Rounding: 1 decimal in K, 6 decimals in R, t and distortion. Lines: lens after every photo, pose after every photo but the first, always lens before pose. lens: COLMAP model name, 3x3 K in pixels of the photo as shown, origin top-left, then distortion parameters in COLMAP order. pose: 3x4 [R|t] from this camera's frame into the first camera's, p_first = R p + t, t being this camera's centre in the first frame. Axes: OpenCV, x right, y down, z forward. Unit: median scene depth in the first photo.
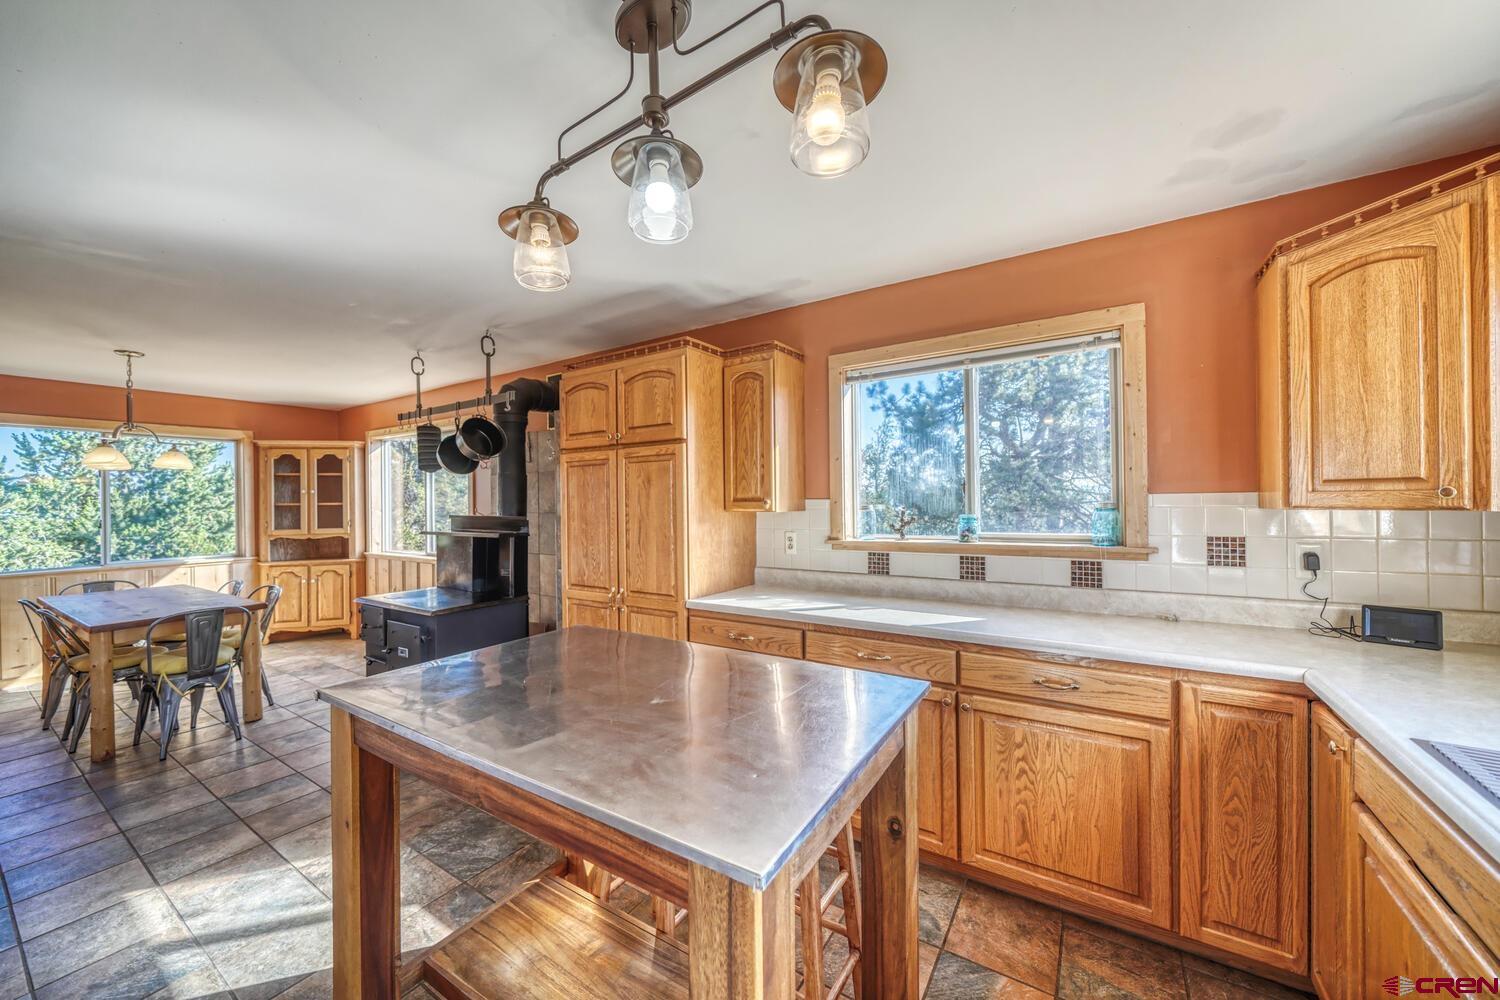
lens RADIAL K [[541.8, 0, 753.9], [0, 541.8, 499.4], [0, 0, 1]] dist [-0.008242, -0.000173]
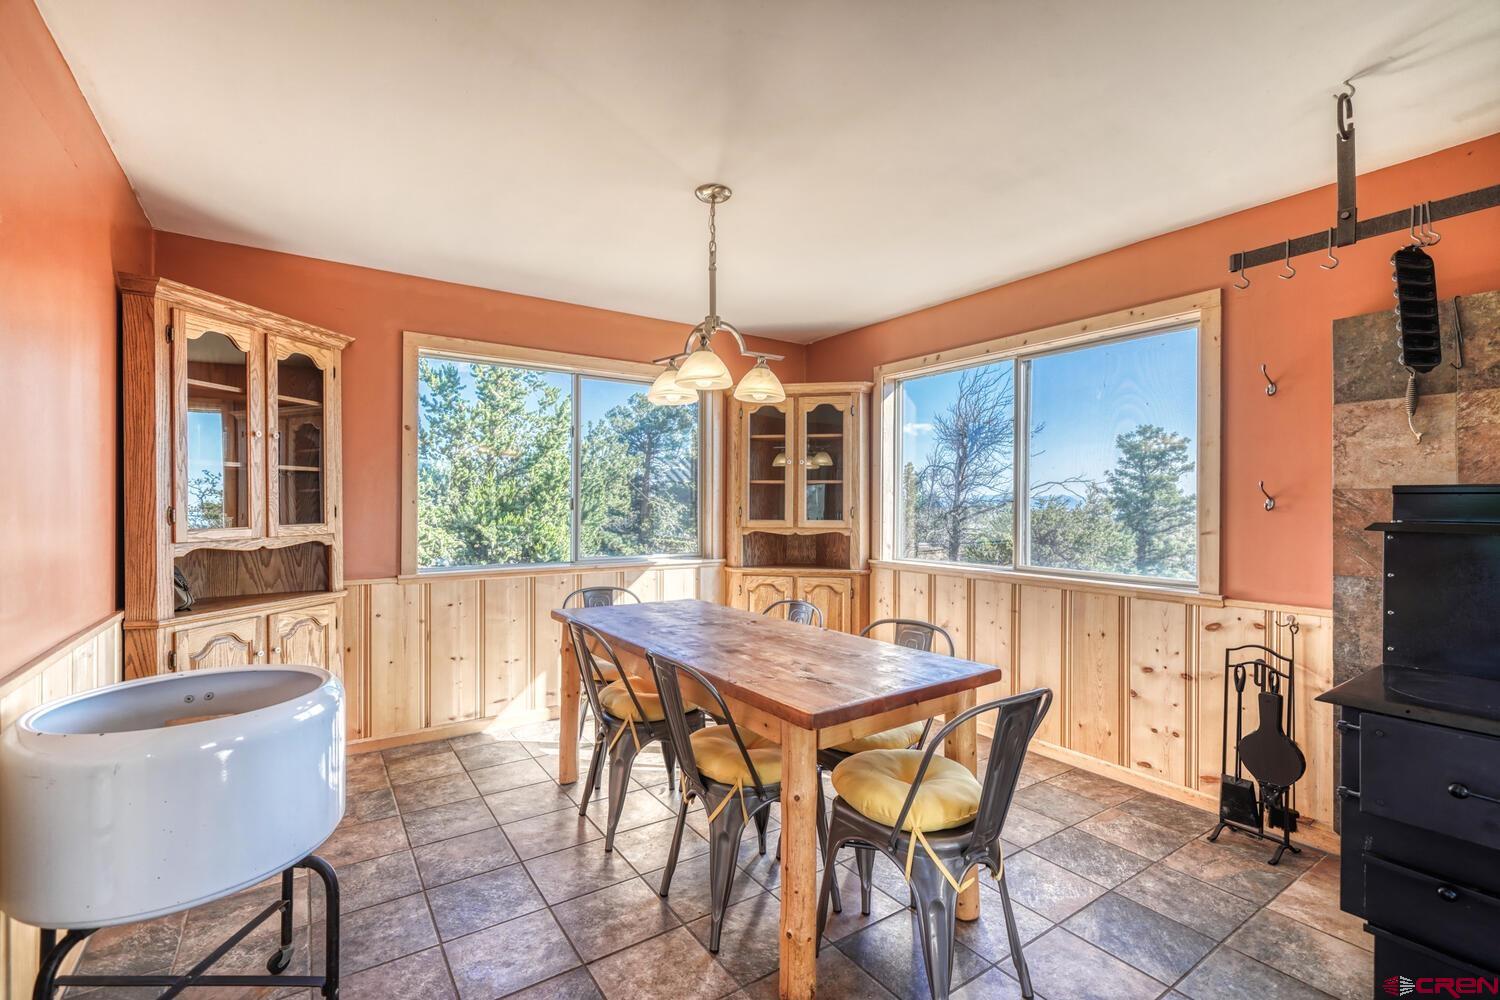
lens RADIAL K [[660.4, 0, 757.4], [0, 660.4, 501.4], [0, 0, 1]] dist [0.001613, -0.000662]
pose [[0.919742, 0.013860, -0.392279, -0.547532], [-0.013919, 0.999899, 0.002692, 0.030654], [0.392277, 0.002985, 0.919842, 0.243926]]
